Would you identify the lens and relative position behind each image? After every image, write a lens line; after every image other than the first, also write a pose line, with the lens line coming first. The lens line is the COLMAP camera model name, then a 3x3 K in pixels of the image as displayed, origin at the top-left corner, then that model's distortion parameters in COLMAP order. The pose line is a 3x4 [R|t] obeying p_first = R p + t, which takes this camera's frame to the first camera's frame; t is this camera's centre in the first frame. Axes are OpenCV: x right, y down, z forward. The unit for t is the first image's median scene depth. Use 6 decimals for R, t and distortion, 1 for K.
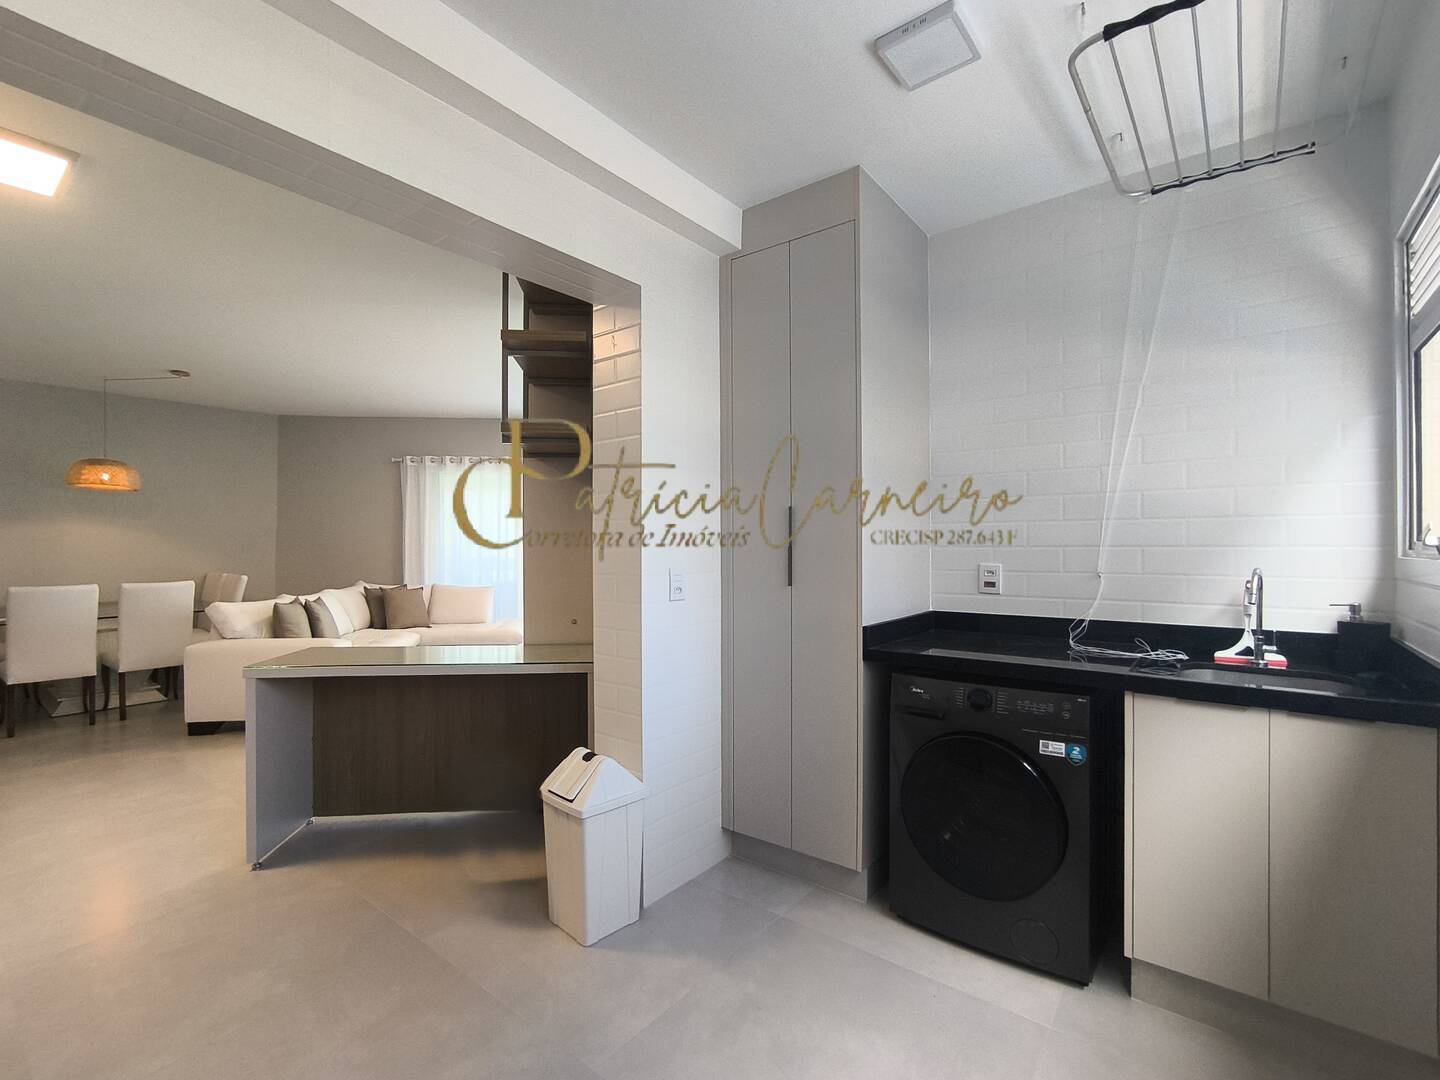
lens RADIAL K [[673.9, 0, 717.6], [0, 673.9, 553.1], [0, 0, 1]] dist [-0.004723, 0.006254]
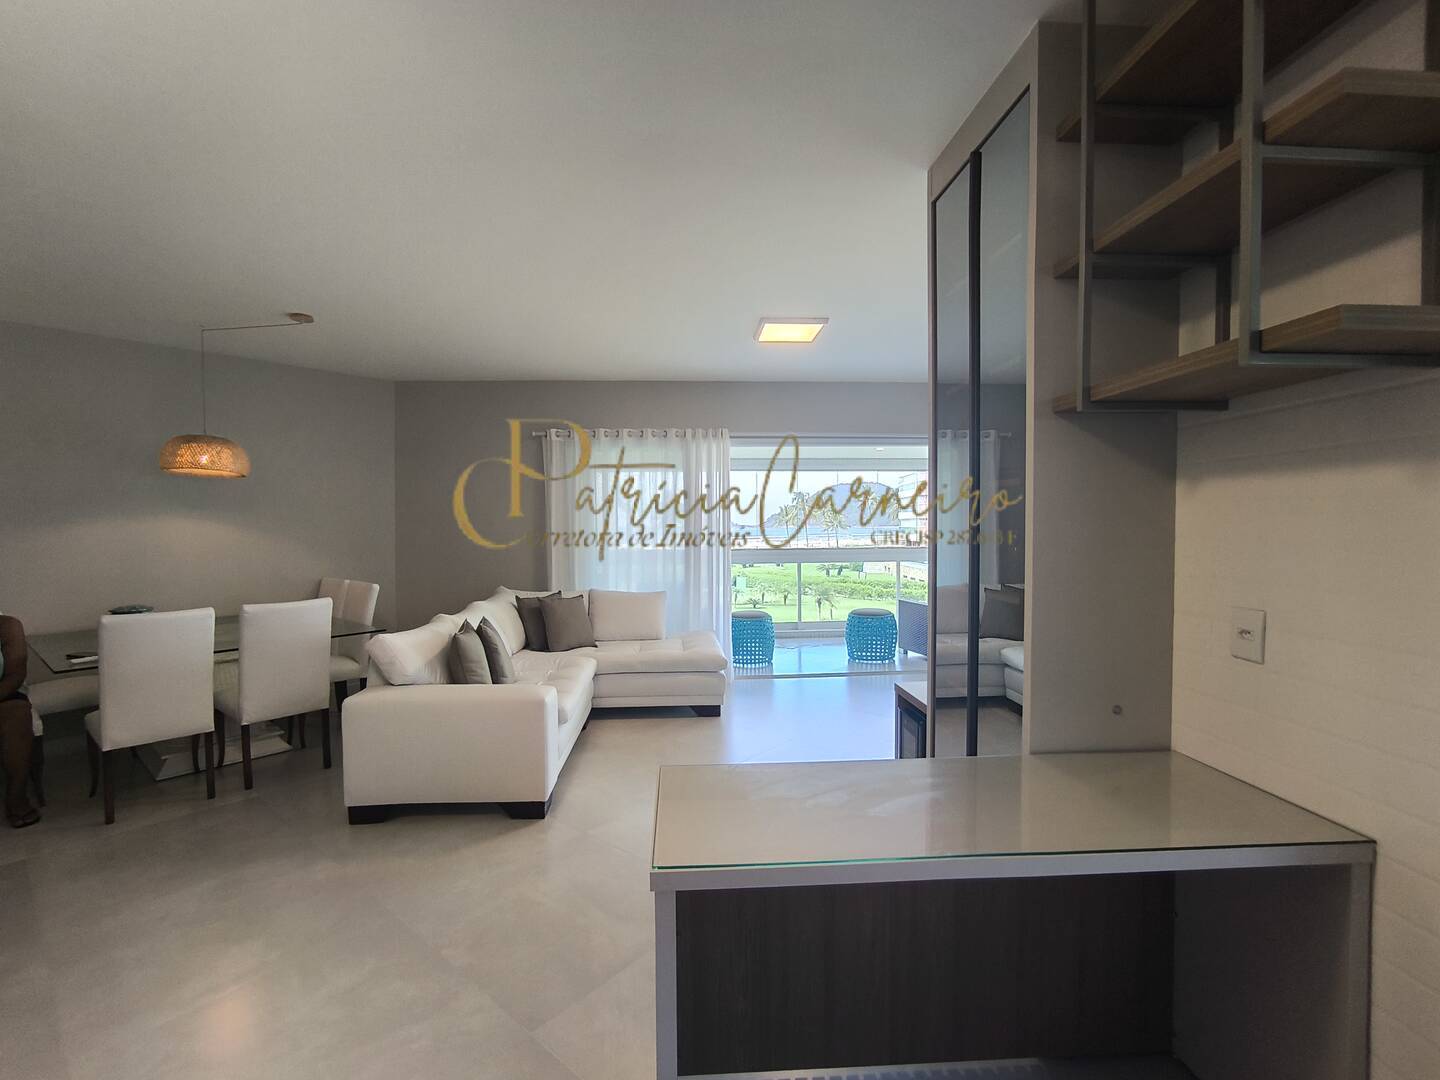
lens RADIAL K [[673.9, 0, 713.9], [0, 673.9, 553.7], [0, 0, 1]] dist [-0.004723, 0.006254]
pose [[0.999202, -0.001868, -0.039893, -0.316818], [0.003361, 0.999294, 0.037408, -0.033899], [0.039795, -0.037512, 0.998503, 0.269581]]
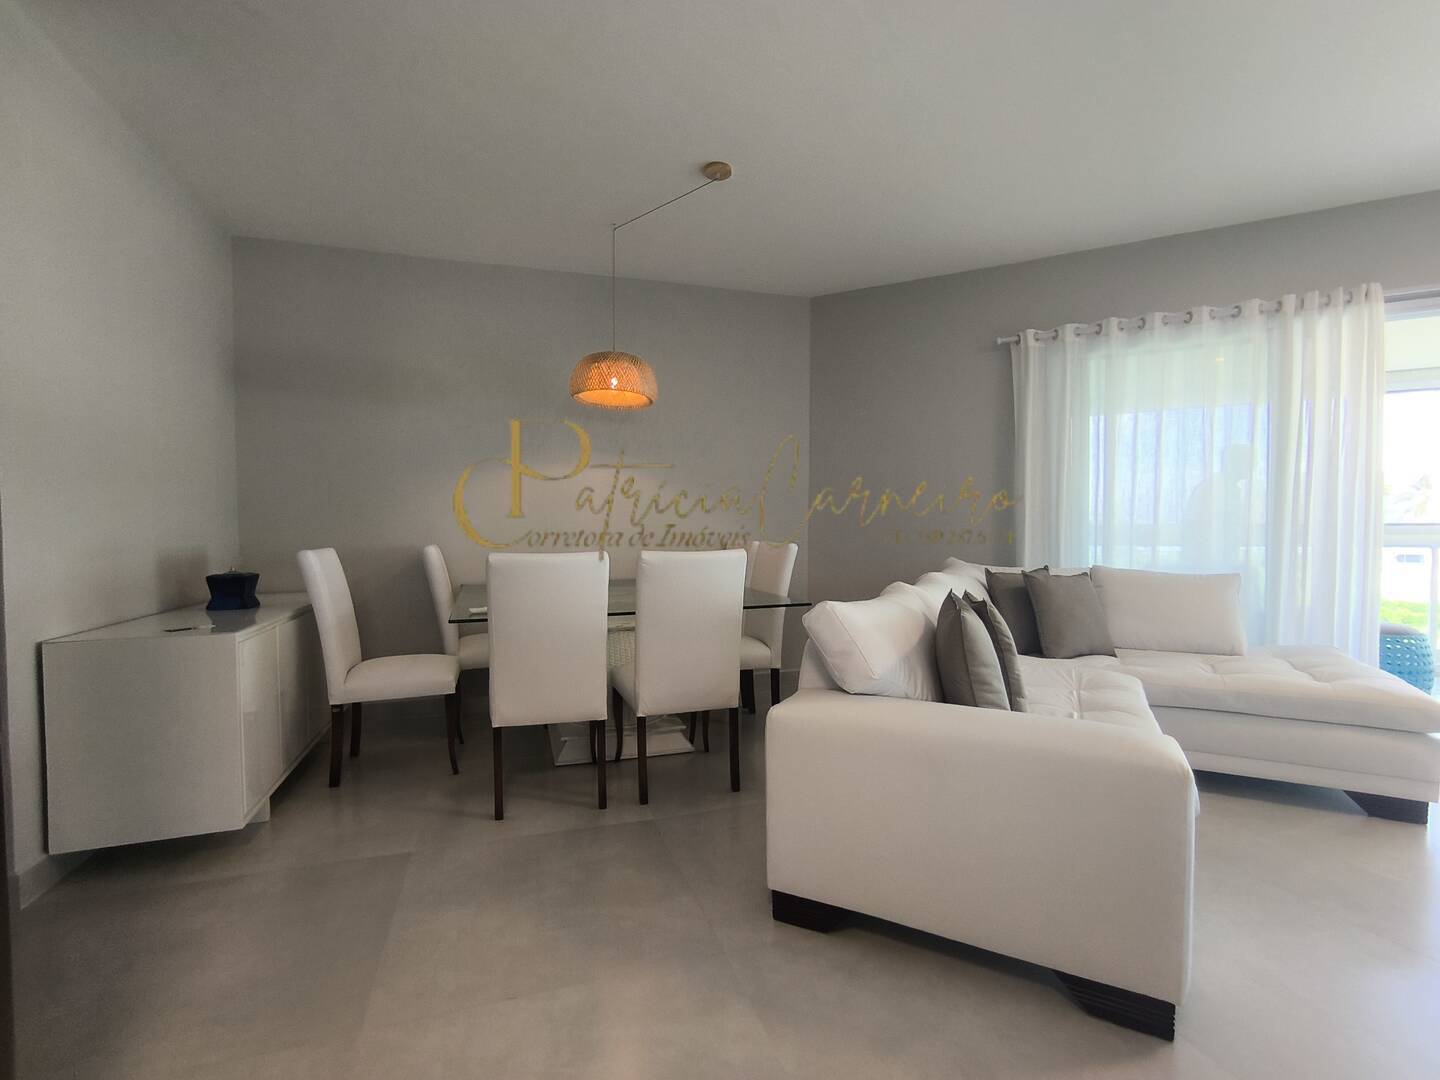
lens RADIAL K [[651.5, 0, 712.9], [0, 651.5, 562.4], [0, 0, 1]] dist [0.001256, 0.001471]
pose [[0.838445, 0.025796, -0.544375, -0.513619], [-0.001377, 0.998976, 0.045217, 0.026628], [0.544984, -0.037162, 0.837623, 0.553450]]
